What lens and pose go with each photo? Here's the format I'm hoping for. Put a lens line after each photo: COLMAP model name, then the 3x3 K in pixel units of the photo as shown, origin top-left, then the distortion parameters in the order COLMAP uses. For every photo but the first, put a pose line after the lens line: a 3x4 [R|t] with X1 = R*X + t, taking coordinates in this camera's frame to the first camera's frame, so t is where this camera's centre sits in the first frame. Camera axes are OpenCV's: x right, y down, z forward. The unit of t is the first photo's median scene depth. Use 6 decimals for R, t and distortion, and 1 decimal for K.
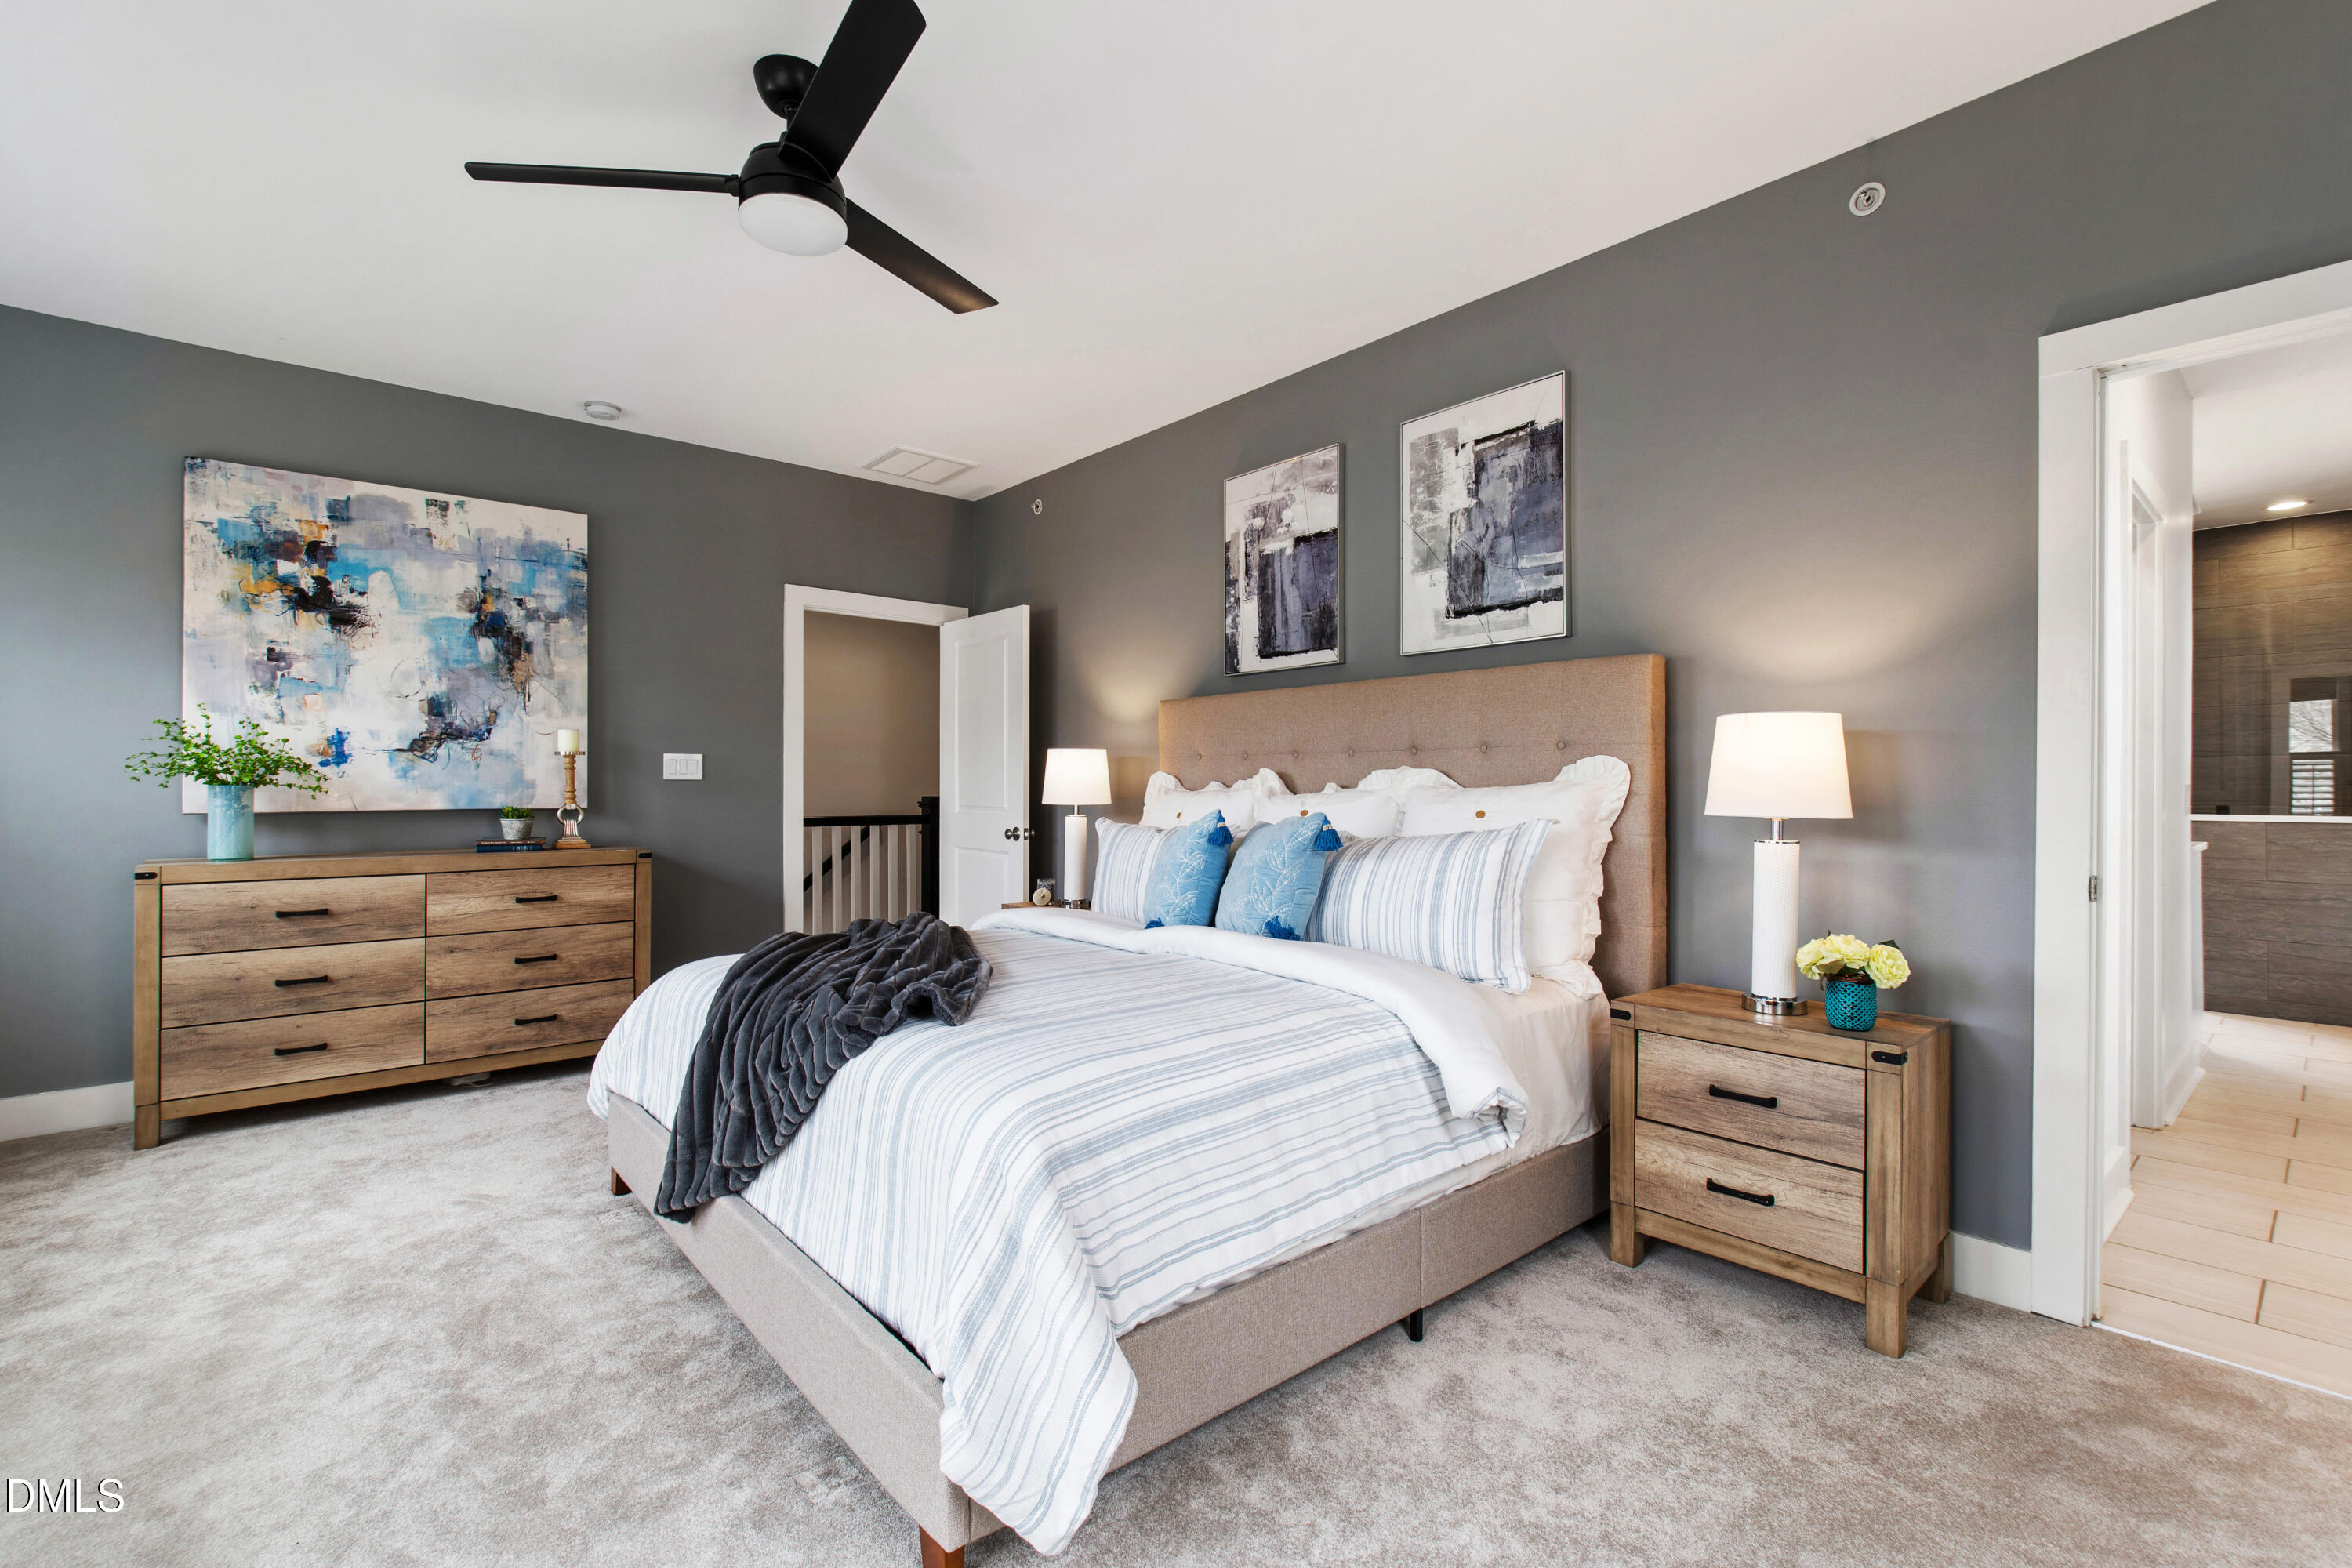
lens RADIAL K [[1042.7, 0, 1177.4], [0, 1042.7, 792.1], [0, 0, 1]] dist [0.001278, -0.002370]
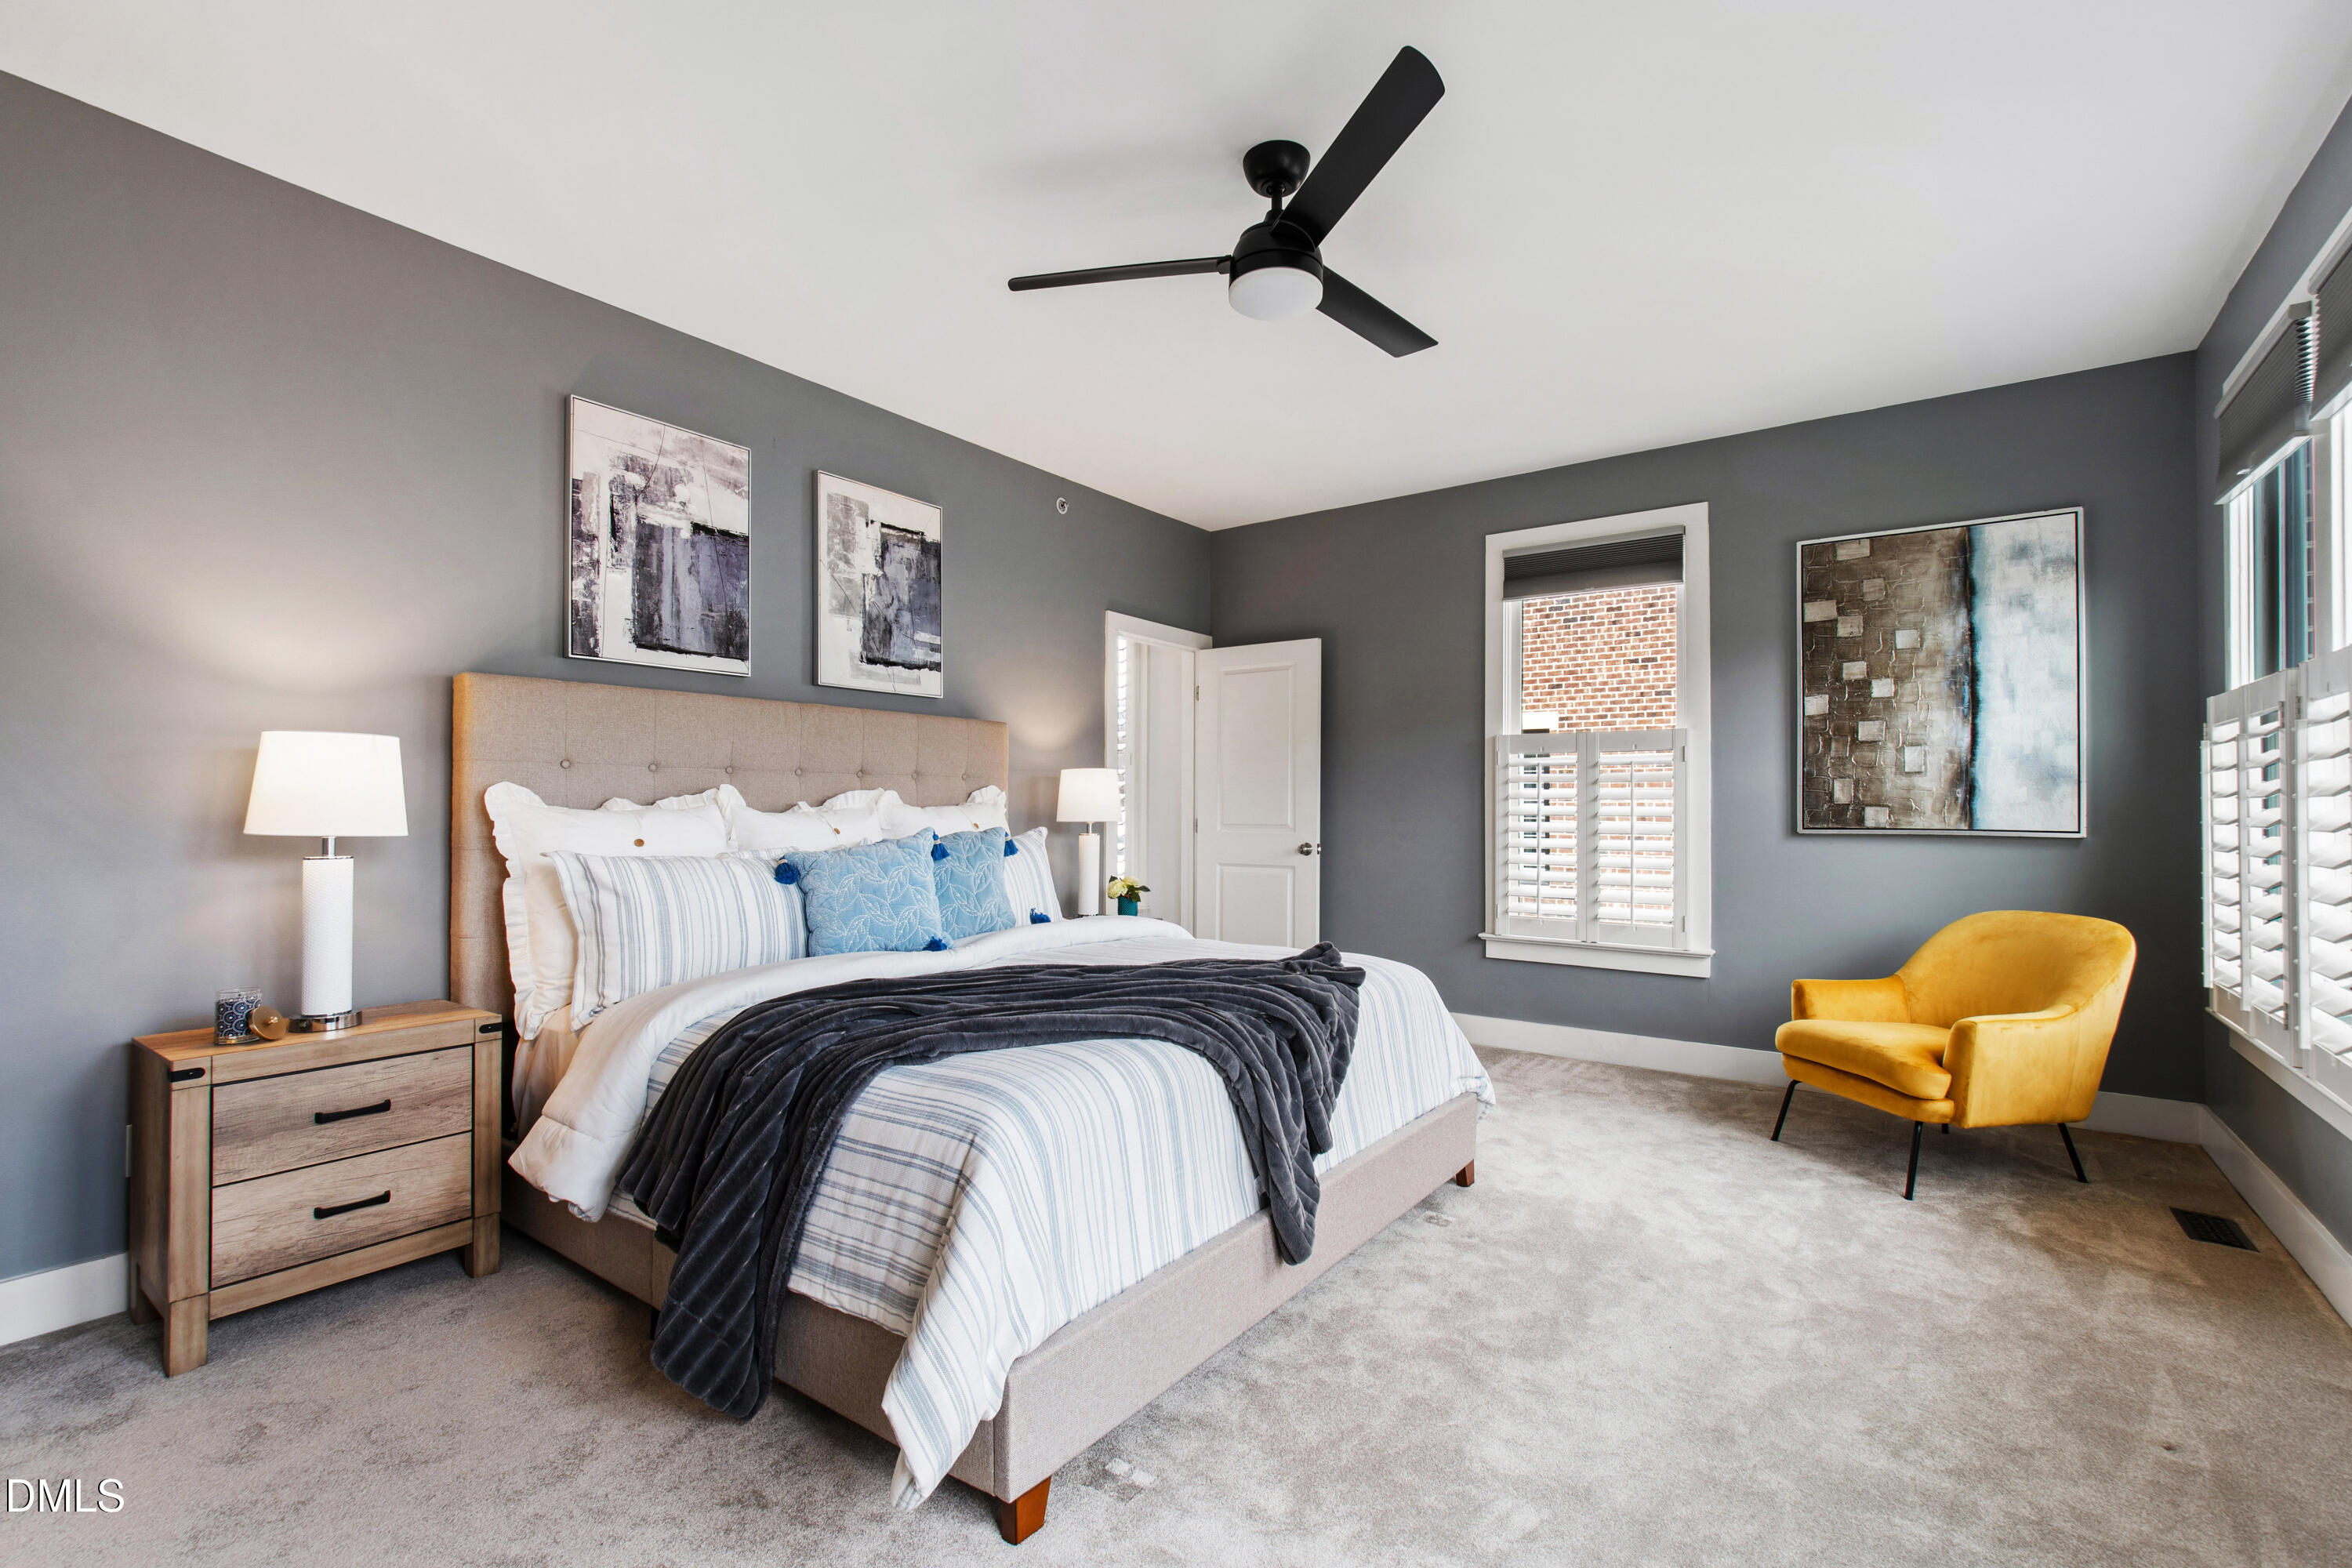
lens RADIAL K [[1042.7, 0, 1175.7], [0, 1042.7, 801.8], [0, 0, 1]] dist [0.001278, -0.002370]
pose [[-0.228573, 0.003059, 0.973522, -0.938791], [-0.000704, 0.999994, -0.003308, -0.005761], [-0.973527, -0.001442, -0.228569, 0.899492]]
